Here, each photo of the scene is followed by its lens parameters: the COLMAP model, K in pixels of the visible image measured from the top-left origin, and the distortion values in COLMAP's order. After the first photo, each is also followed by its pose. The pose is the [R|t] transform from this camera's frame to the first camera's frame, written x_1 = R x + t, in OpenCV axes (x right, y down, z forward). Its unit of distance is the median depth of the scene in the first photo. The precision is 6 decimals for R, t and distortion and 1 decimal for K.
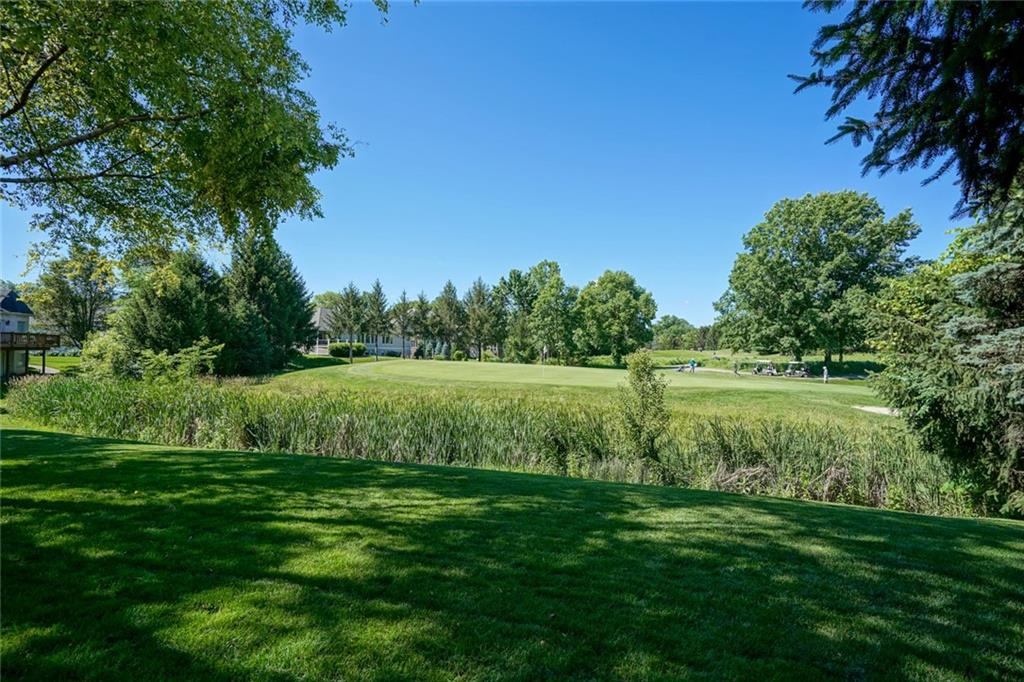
lens RADIAL K [[471.4, 0, 511.4], [0, 471.4, 341.2], [0, 0, 1]] dist [0.002422, 0.000193]
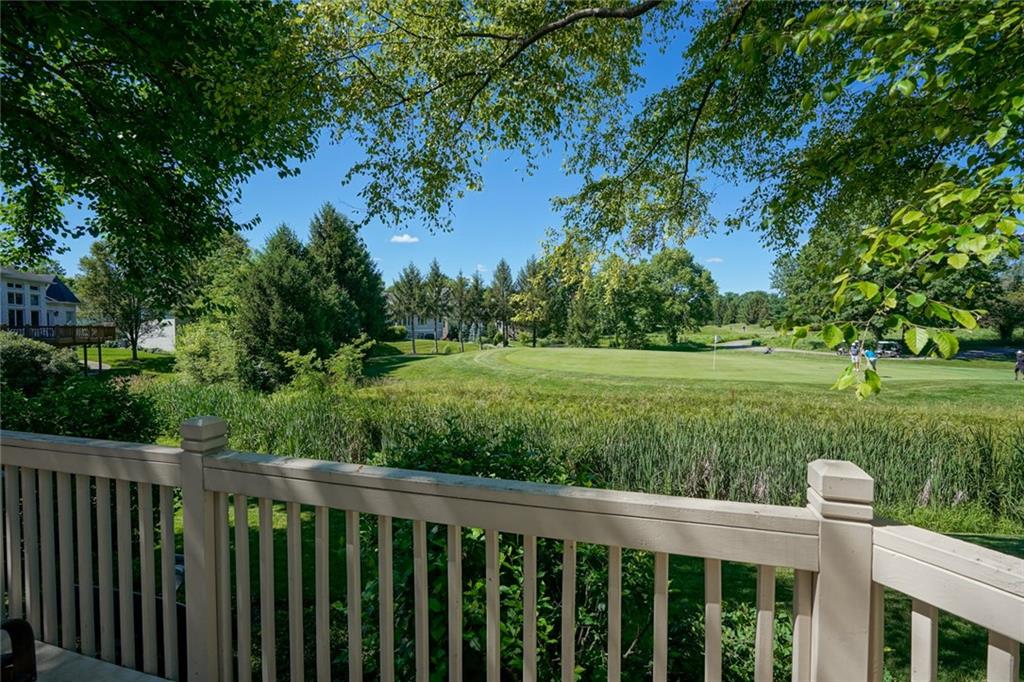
lens RADIAL K [[471.4, 0, 512.6], [0, 471.4, 340.2], [0, 0, 1]] dist [0.002422, 0.000193]
pose [[0.999094, -0.015412, 0.039663, -0.180204], [0.013447, 0.998692, 0.049333, -0.015103], [-0.040371, -0.048755, 0.997995, 0.062024]]
